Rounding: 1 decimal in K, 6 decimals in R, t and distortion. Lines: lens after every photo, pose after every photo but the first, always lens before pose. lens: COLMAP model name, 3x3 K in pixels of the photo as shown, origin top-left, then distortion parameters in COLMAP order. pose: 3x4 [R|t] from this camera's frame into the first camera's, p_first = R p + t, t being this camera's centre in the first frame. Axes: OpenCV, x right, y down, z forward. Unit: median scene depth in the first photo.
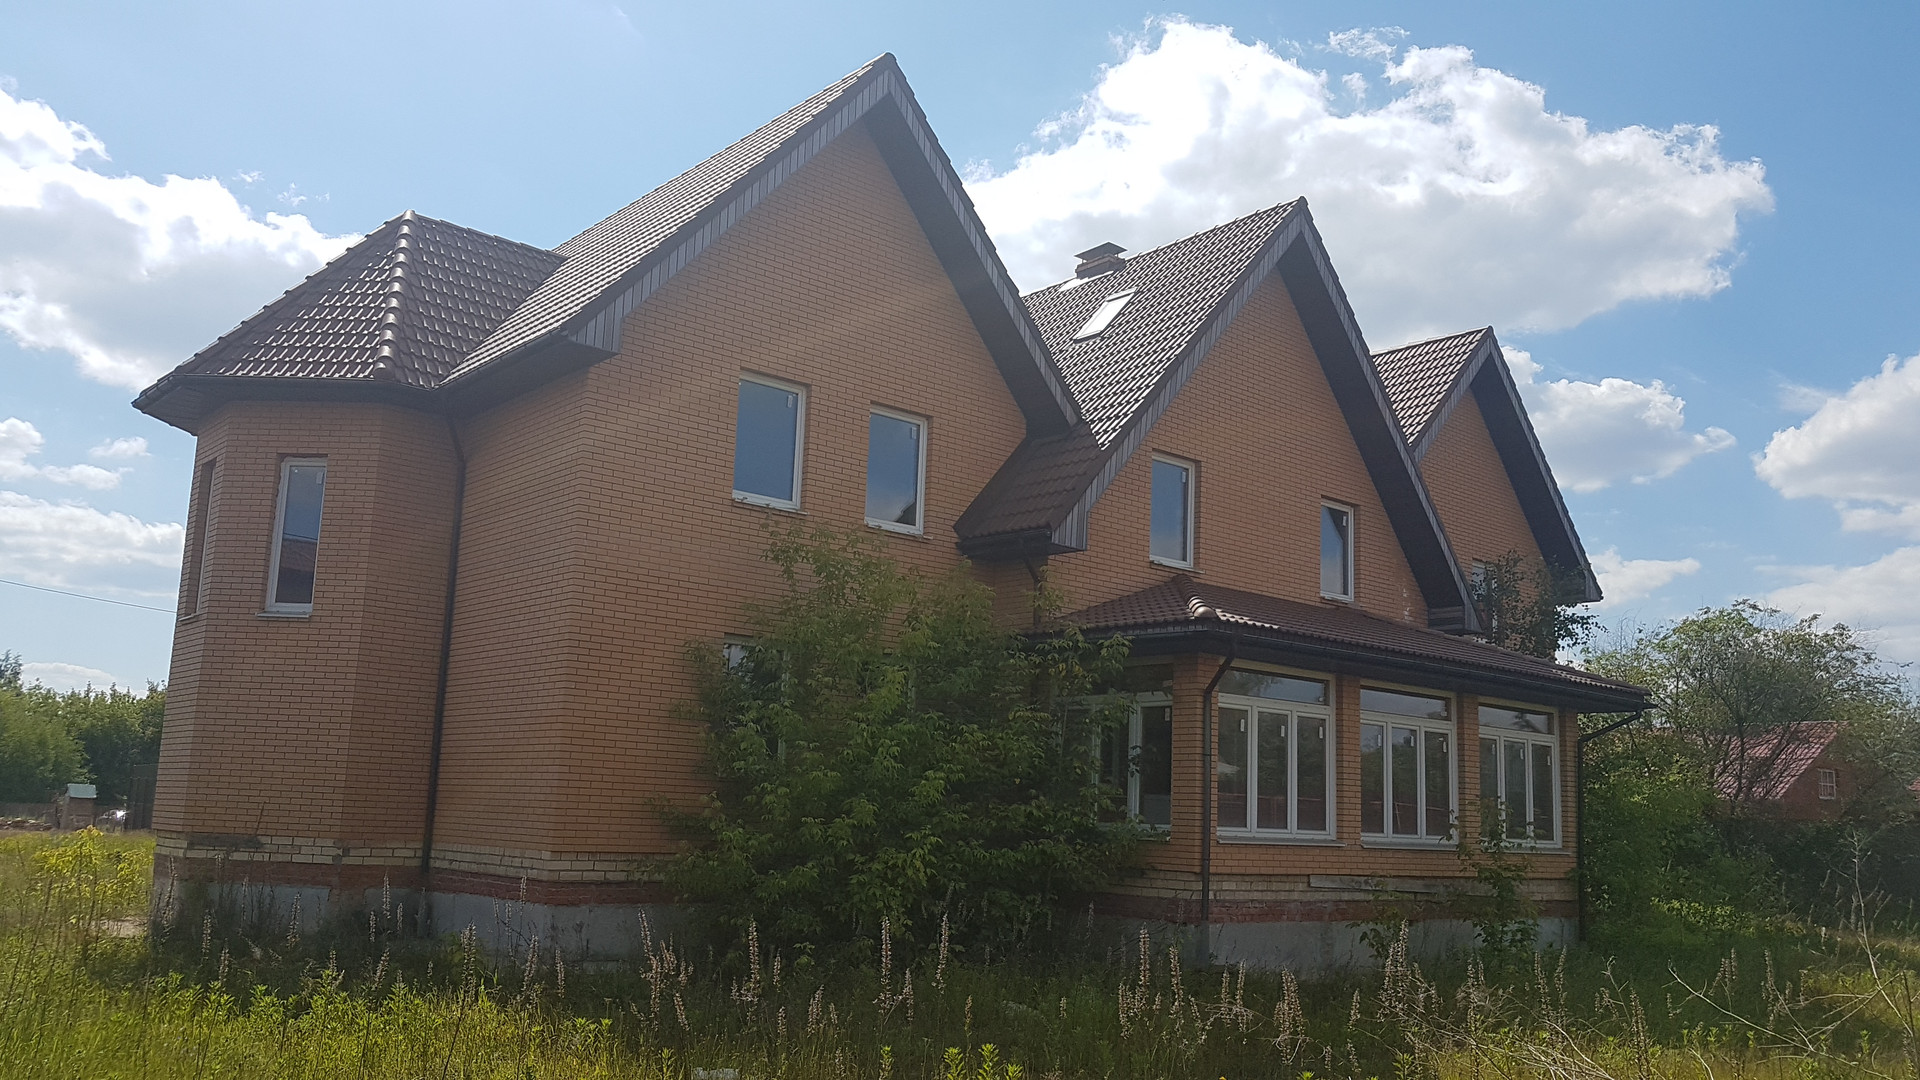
lens RADIAL K [[1493.5, 0, 887.9], [0, 1493.5, 536.5], [0, 0, 1]] dist [-0.001251, -0.001758]
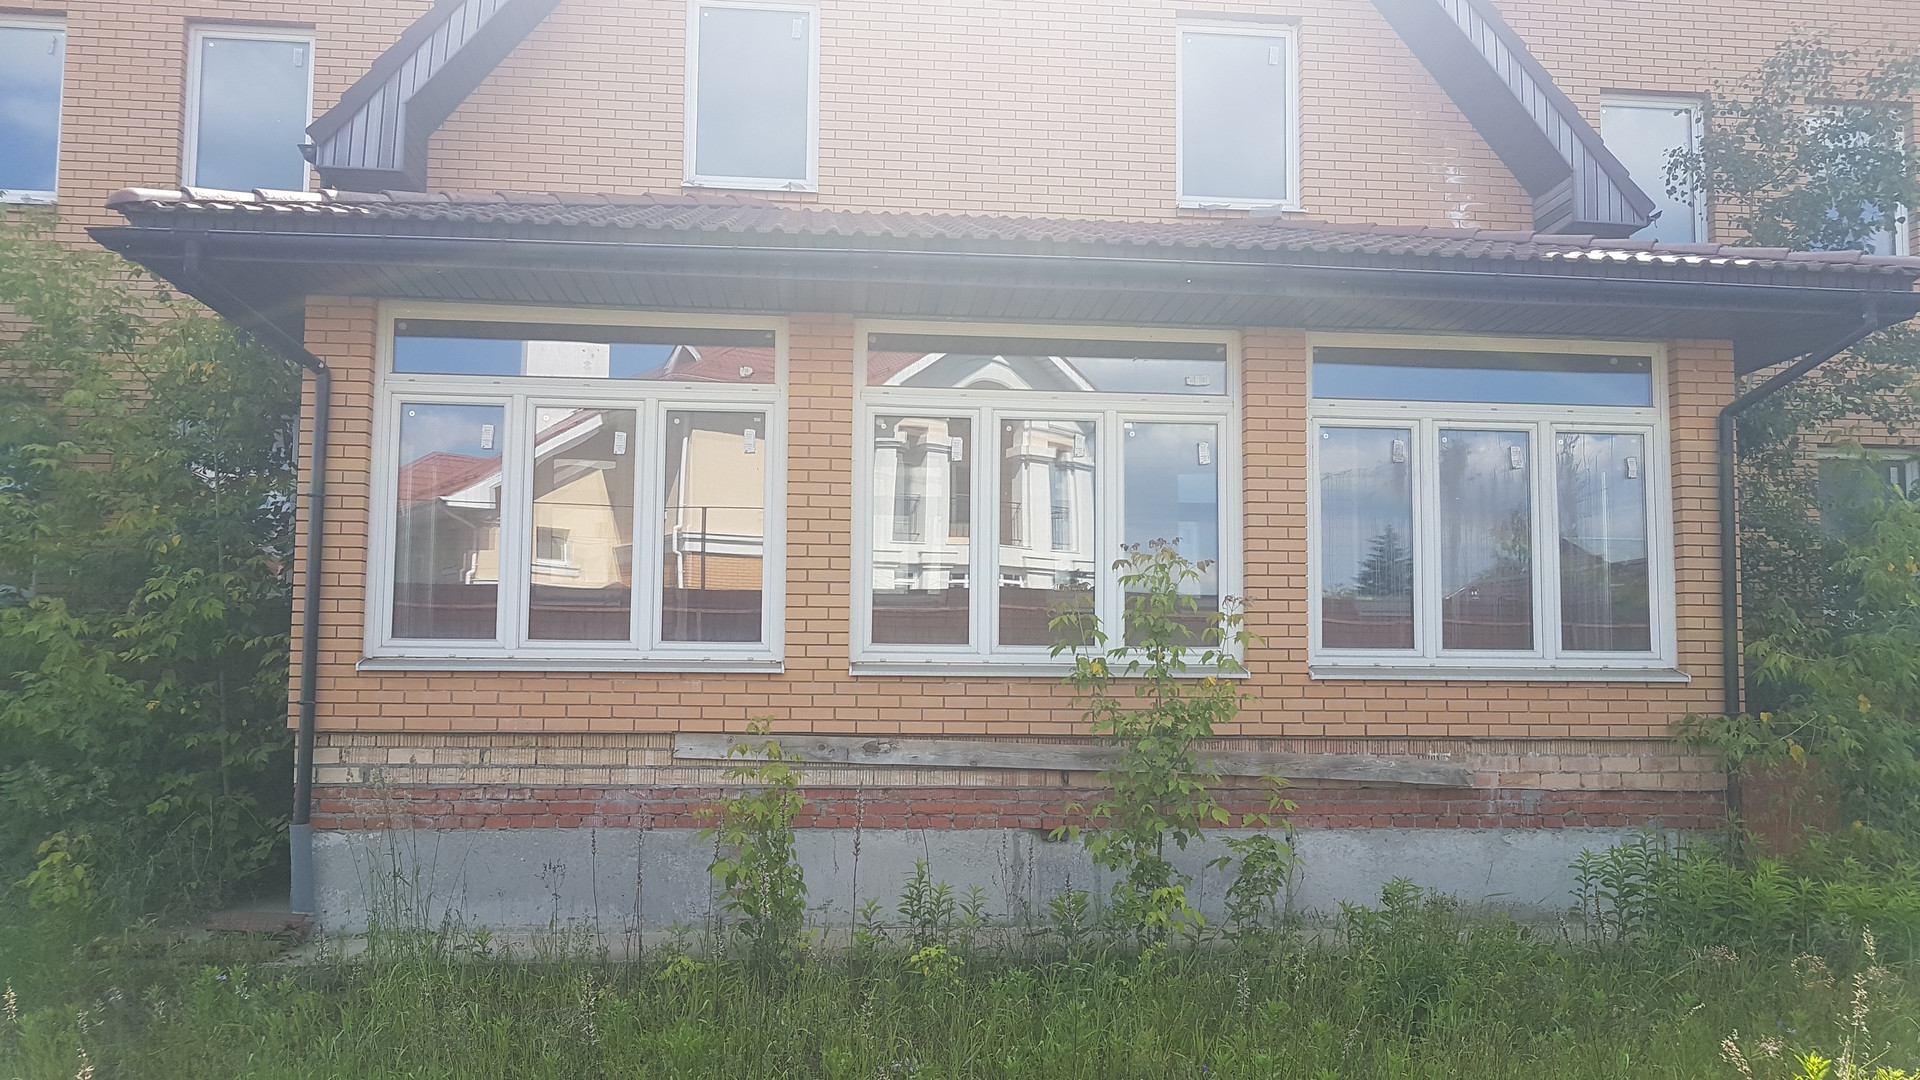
lens RADIAL K [[1493.5, 0, 887.9], [0, 1493.5, 536.5], [0, 0, 1]] dist [-0.001251, -0.001758]
pose [[0.842823, -0.094835, -0.529769, 0.588735], [0.125050, 0.991920, 0.021380, 0.160694], [0.523461, -0.084267, 0.847873, 0.629608]]
